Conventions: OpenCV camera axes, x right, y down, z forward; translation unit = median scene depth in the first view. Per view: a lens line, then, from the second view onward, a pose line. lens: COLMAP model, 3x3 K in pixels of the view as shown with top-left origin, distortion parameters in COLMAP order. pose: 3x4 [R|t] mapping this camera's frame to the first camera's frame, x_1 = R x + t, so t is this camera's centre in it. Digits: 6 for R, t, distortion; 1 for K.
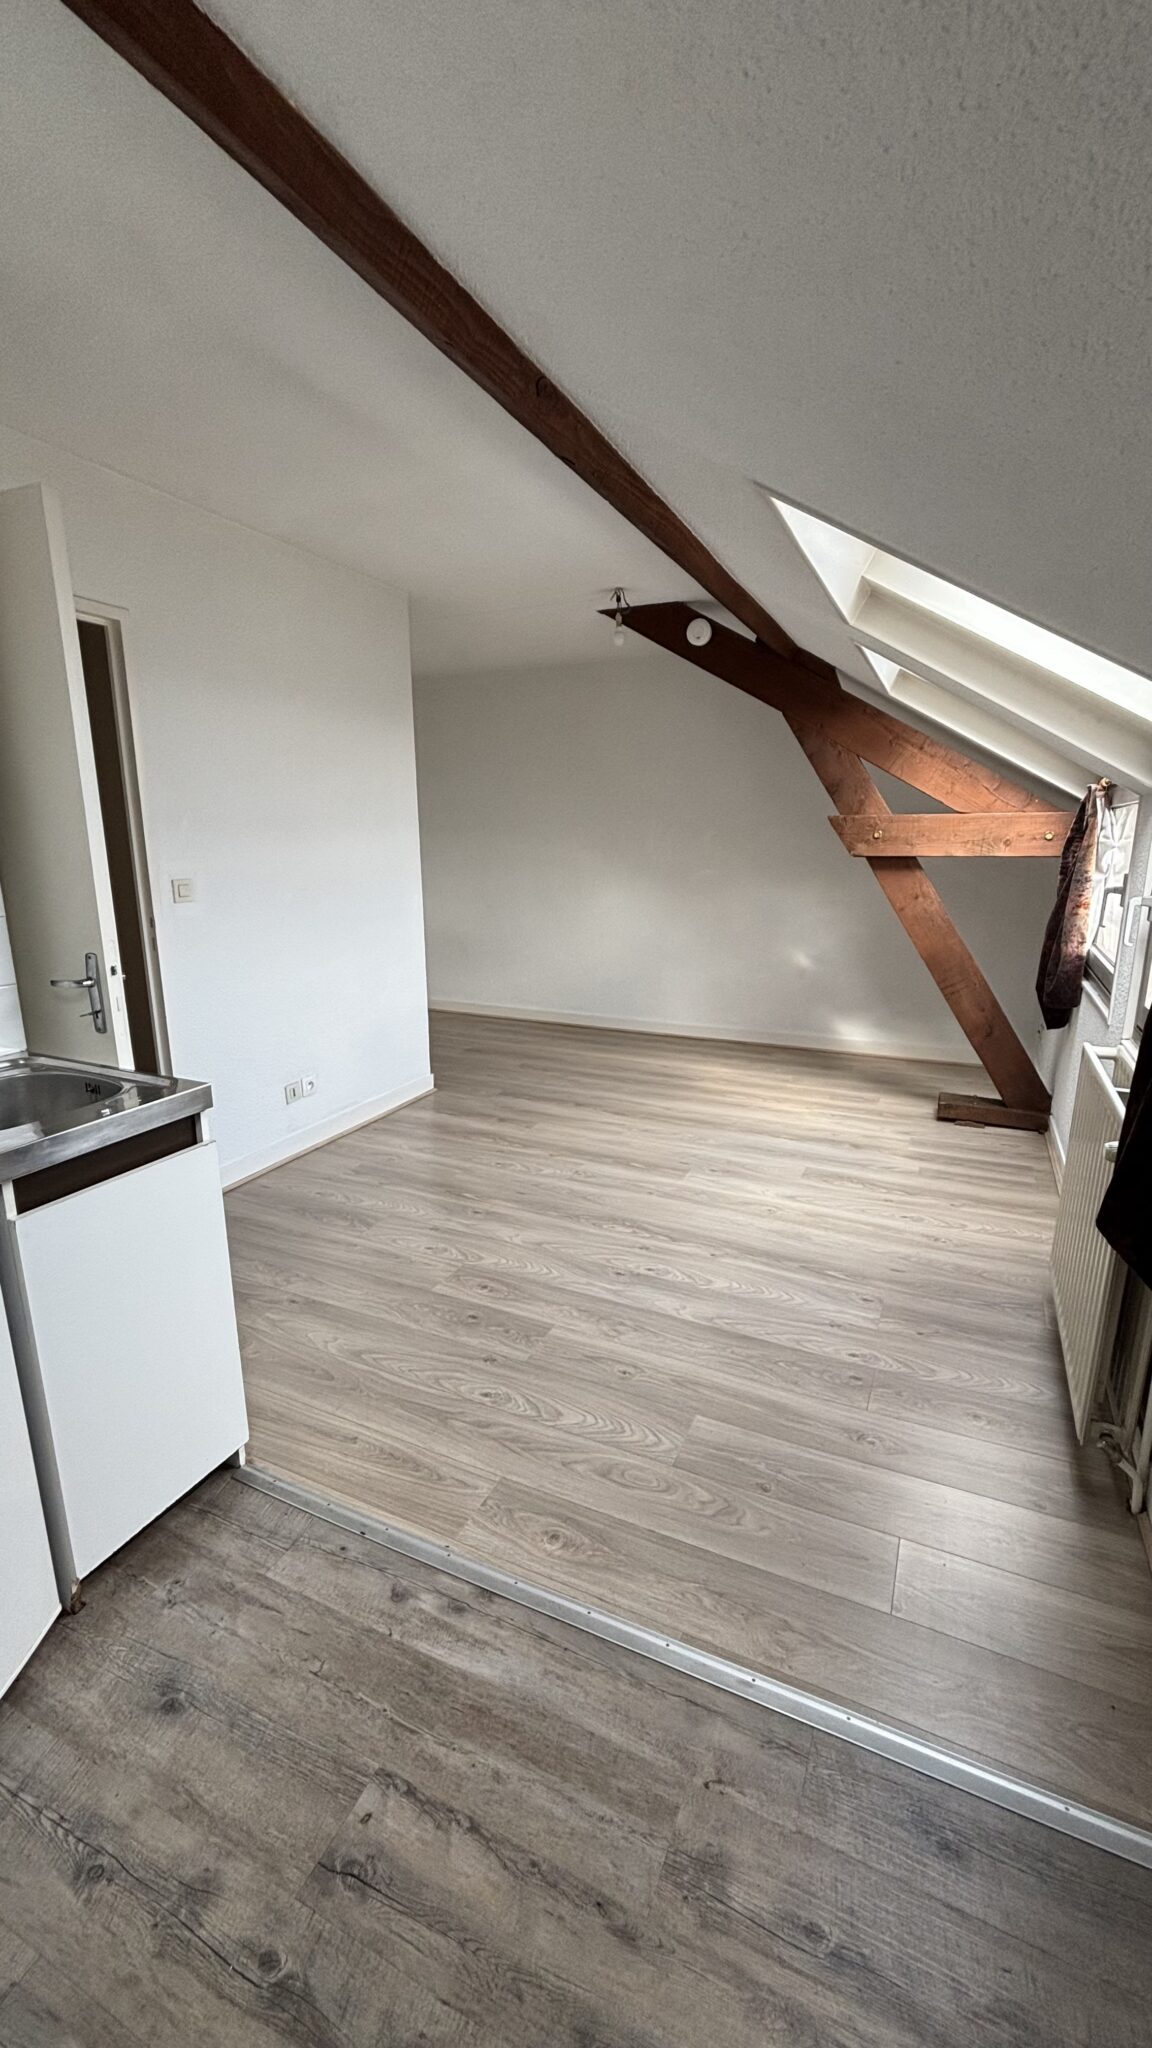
lens RADIAL K [[828.3, 0, 586.1], [0, 828.3, 1031.0], [0, 0, 1]] dist [0.007604, -0.000421]
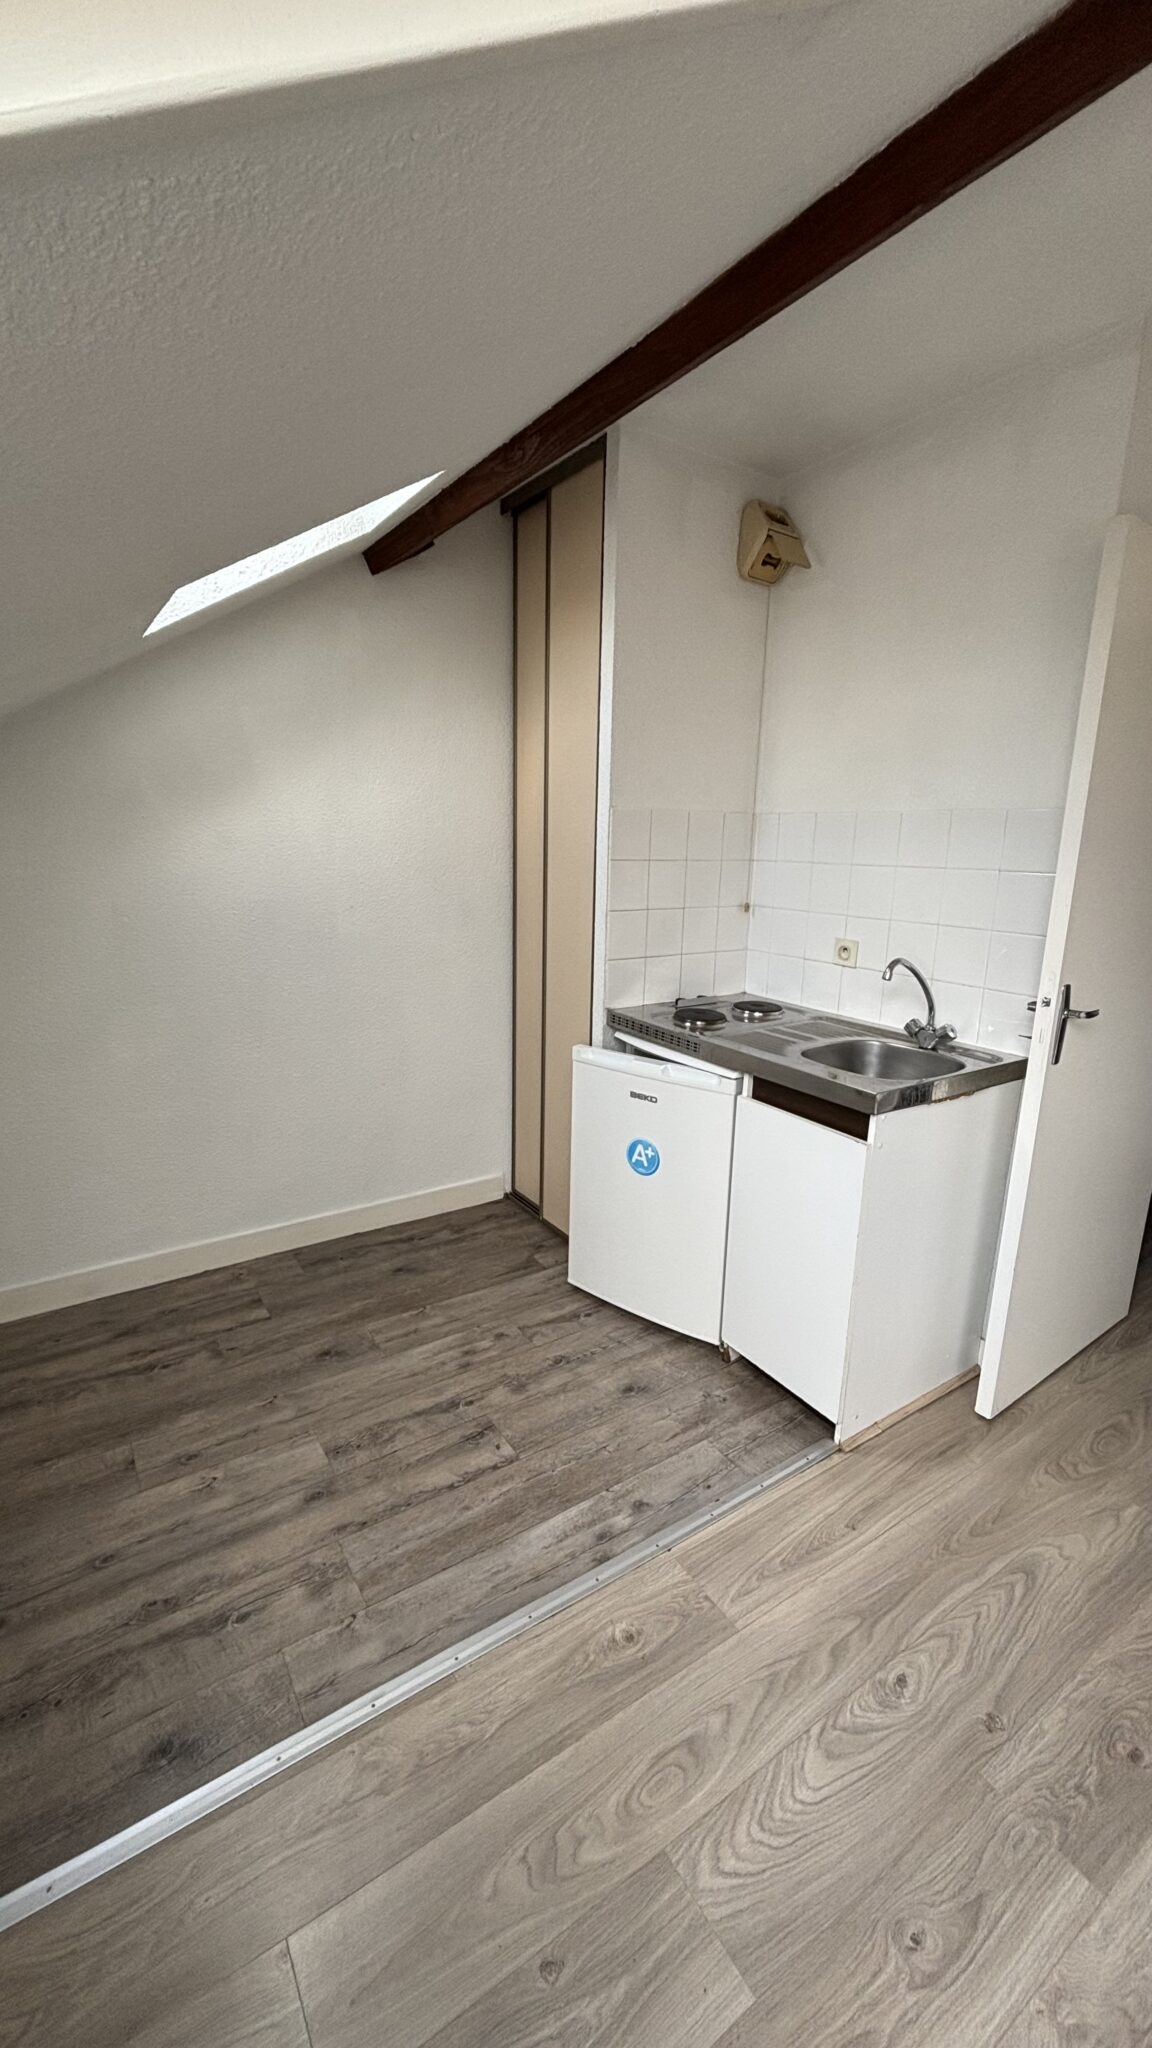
lens RADIAL K [[828.3, 0, 572.3], [0, 828.3, 1029.7], [0, 0, 1]] dist [0.007604, -0.000421]
pose [[-0.535399, 0.180655, -0.825052, 0.710377], [-0.210224, 0.917609, 0.337341, -0.329263], [0.818018, 0.354058, -0.453309, 1.290195]]
